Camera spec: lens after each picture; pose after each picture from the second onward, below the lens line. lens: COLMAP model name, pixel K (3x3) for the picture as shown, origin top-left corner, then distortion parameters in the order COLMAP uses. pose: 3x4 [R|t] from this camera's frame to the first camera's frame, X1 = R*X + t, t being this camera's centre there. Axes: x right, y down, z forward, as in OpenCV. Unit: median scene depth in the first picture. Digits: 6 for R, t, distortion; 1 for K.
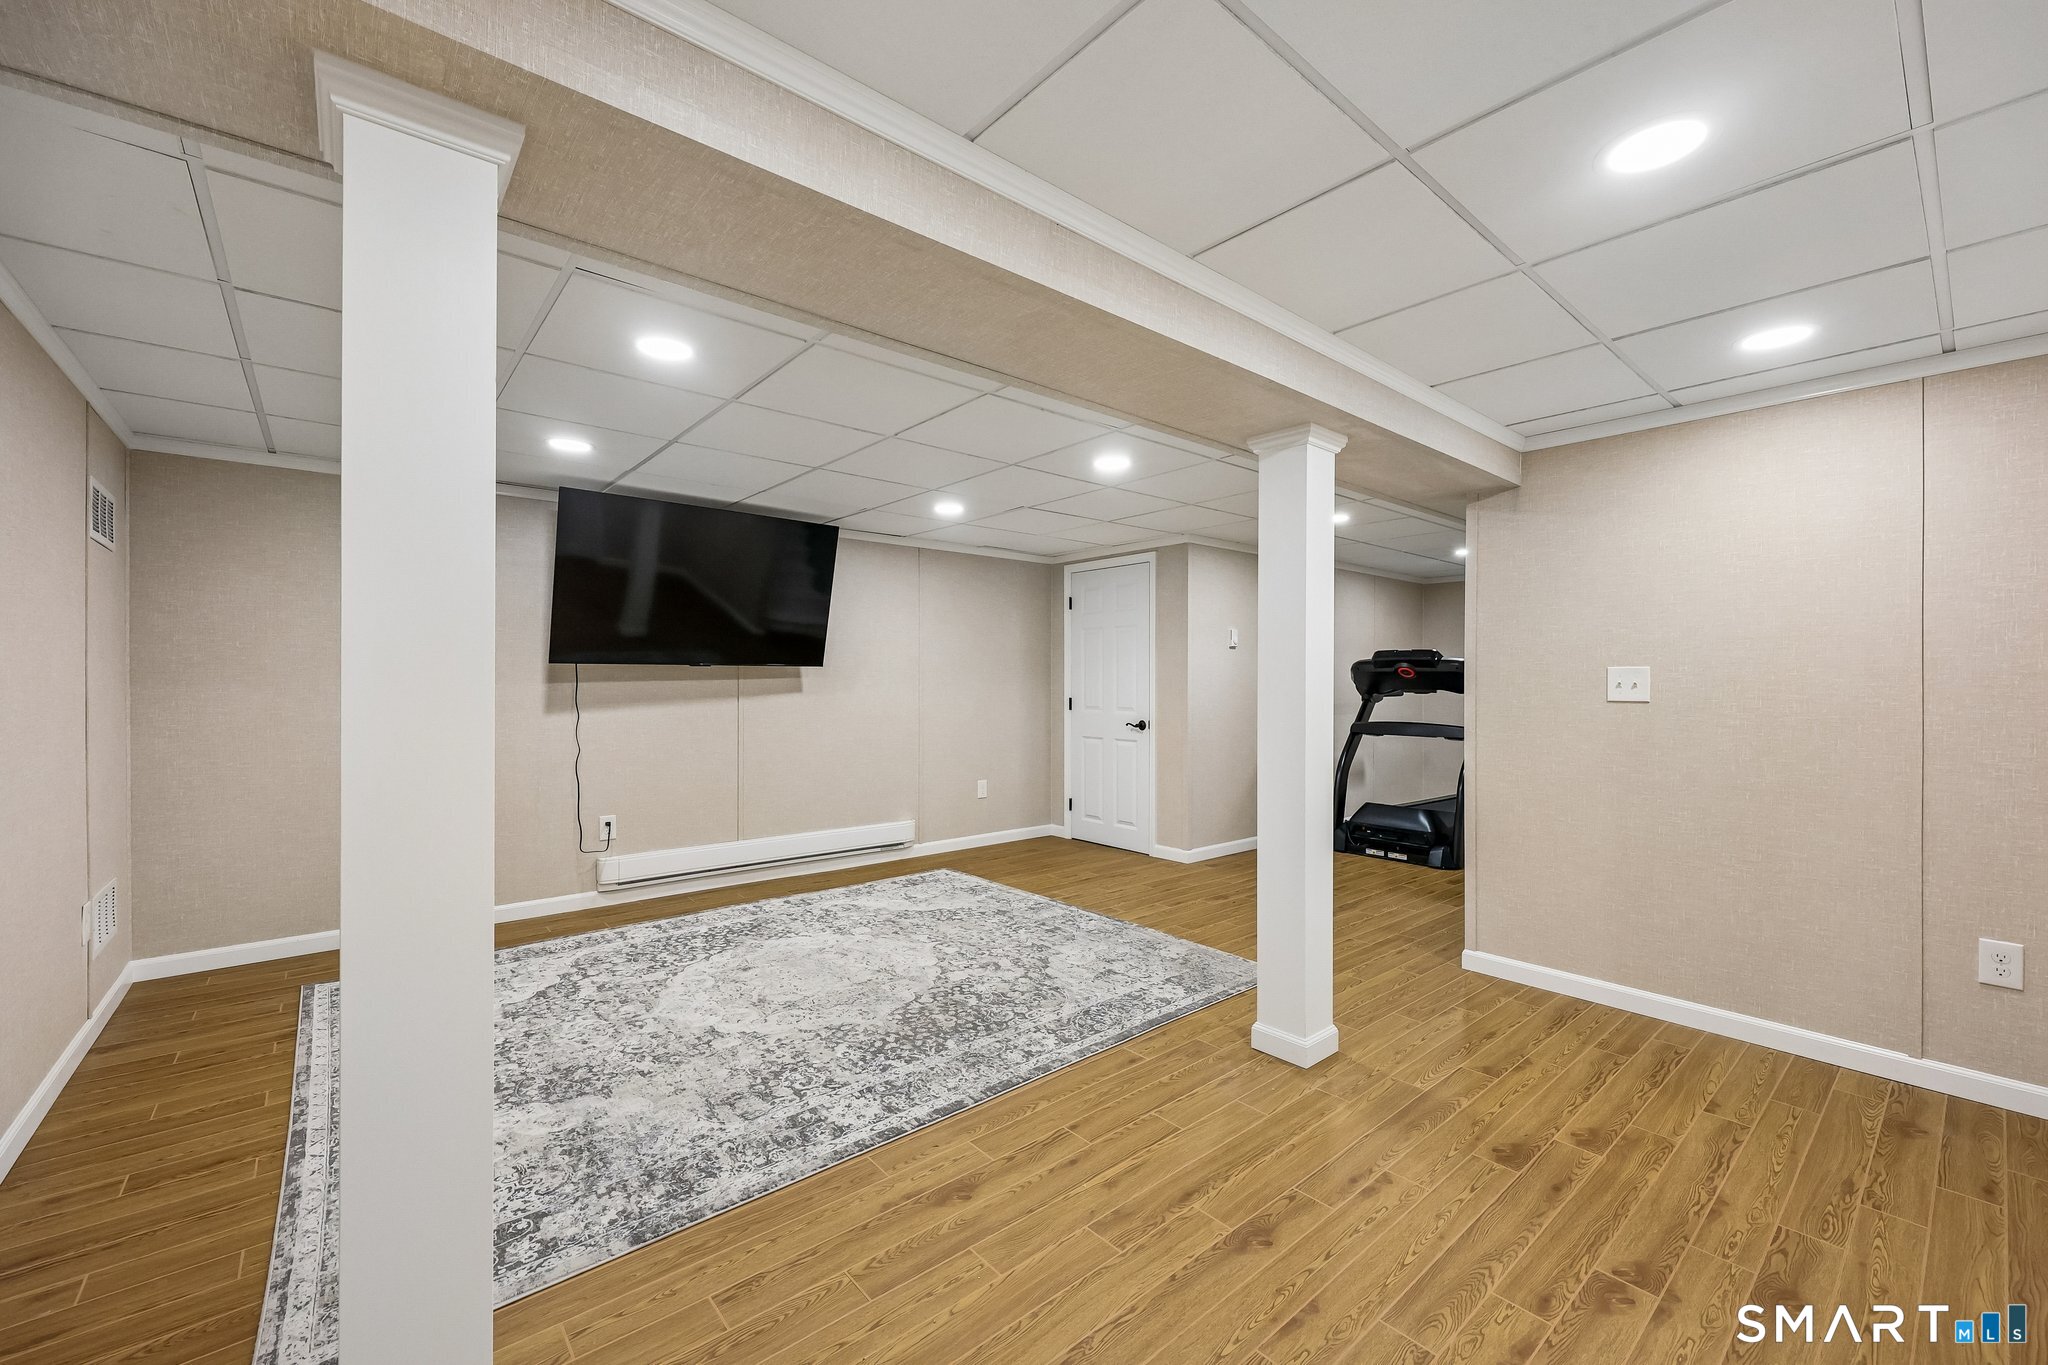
lens RADIAL K [[880.5, 0, 1027.1], [0, 880.5, 688.1], [0, 0, 1]] dist [0.001137, 0.000402]
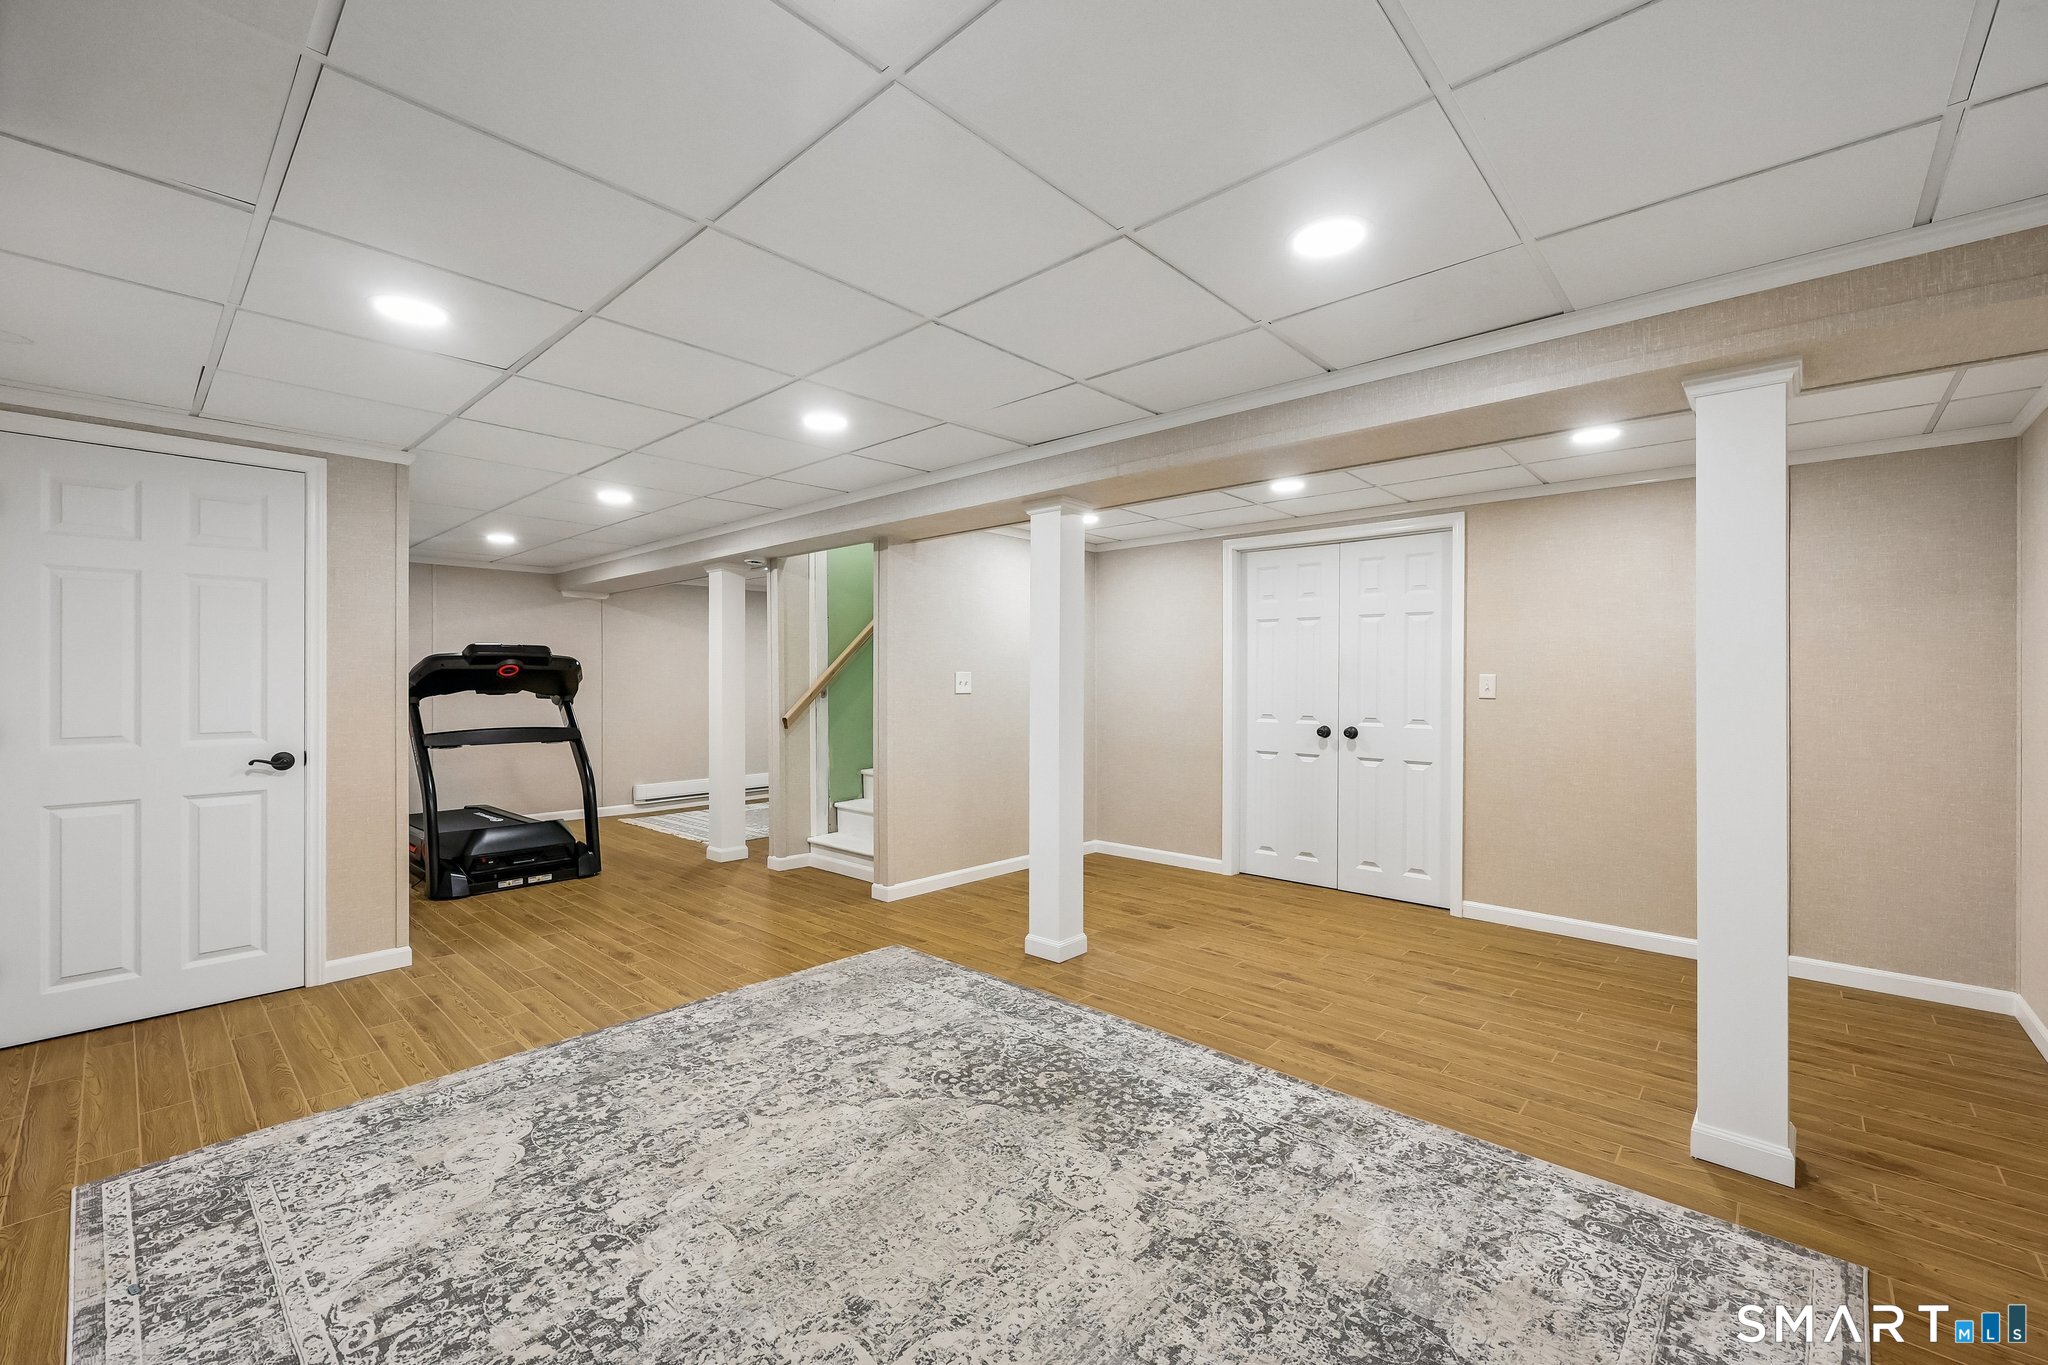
lens RADIAL K [[880.5, 0, 1027.1], [0, 880.5, 688.1], [0, 0, 1]] dist [0.001137, 0.000402]
pose [[-0.184281, -0.010272, 0.982820, -0.924700], [0.007025, 0.999906, 0.011767, -0.012983], [-0.982849, 0.009073, -0.184191, 1.171430]]
